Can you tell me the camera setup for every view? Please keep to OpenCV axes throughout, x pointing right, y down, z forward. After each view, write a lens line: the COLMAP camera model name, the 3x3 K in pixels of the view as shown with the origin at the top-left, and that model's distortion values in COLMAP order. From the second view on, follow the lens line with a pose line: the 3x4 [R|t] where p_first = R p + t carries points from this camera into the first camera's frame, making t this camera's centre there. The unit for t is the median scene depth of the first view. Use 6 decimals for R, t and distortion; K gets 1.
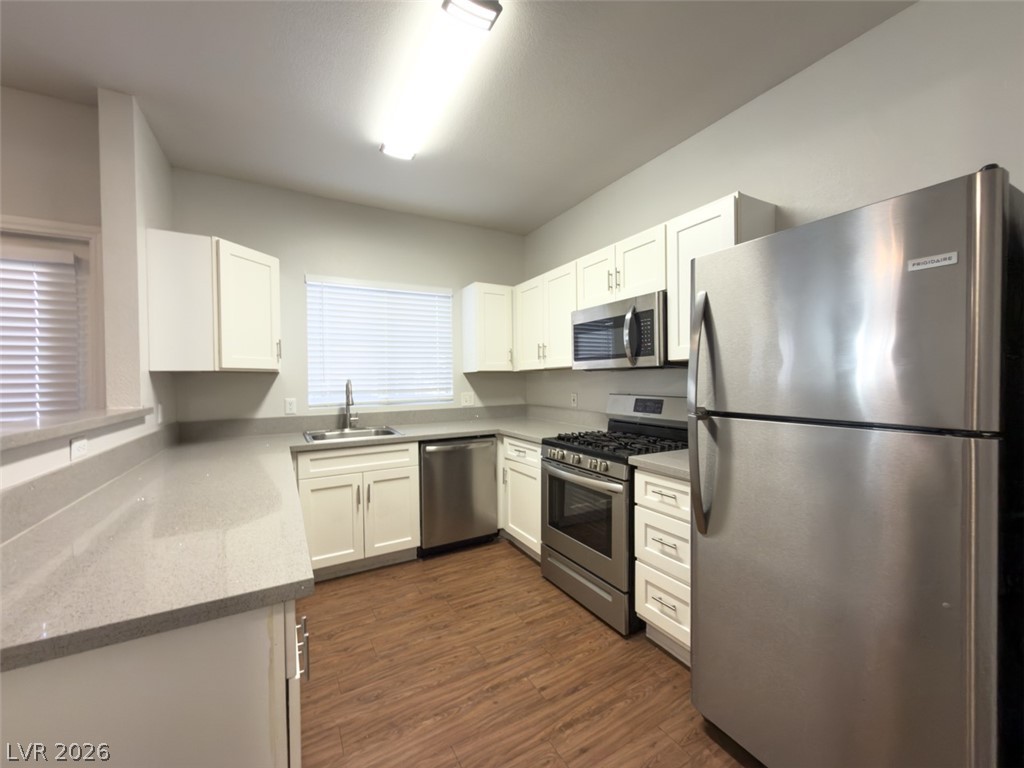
lens RADIAL K [[410.2, 0, 514.3], [0, 410.2, 378.6], [0, 0, 1]] dist [-0.003221, -0.000540]
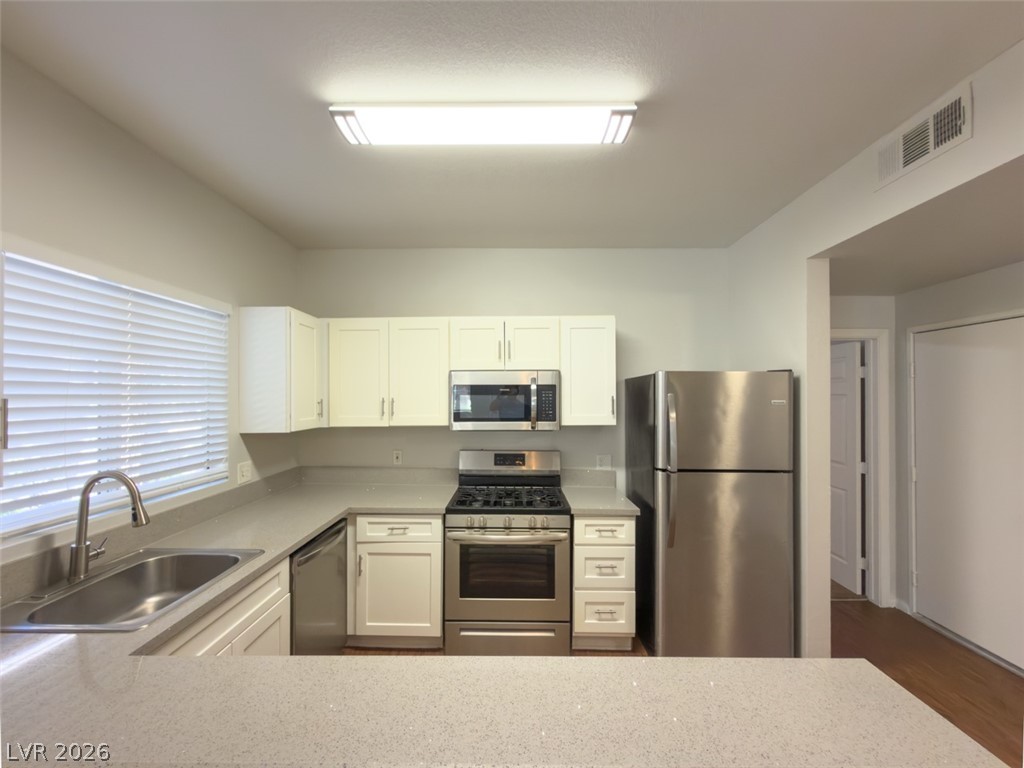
lens RADIAL K [[410.2, 0, 509.8], [0, 410.2, 390.8], [0, 0, 1]] dist [-0.003221, -0.000540]
pose [[0.498034, 0.023387, 0.866842, -0.666999], [-0.009117, 0.999722, -0.021734, -0.099969], [-0.867110, 0.002921, 0.498109, 0.408847]]
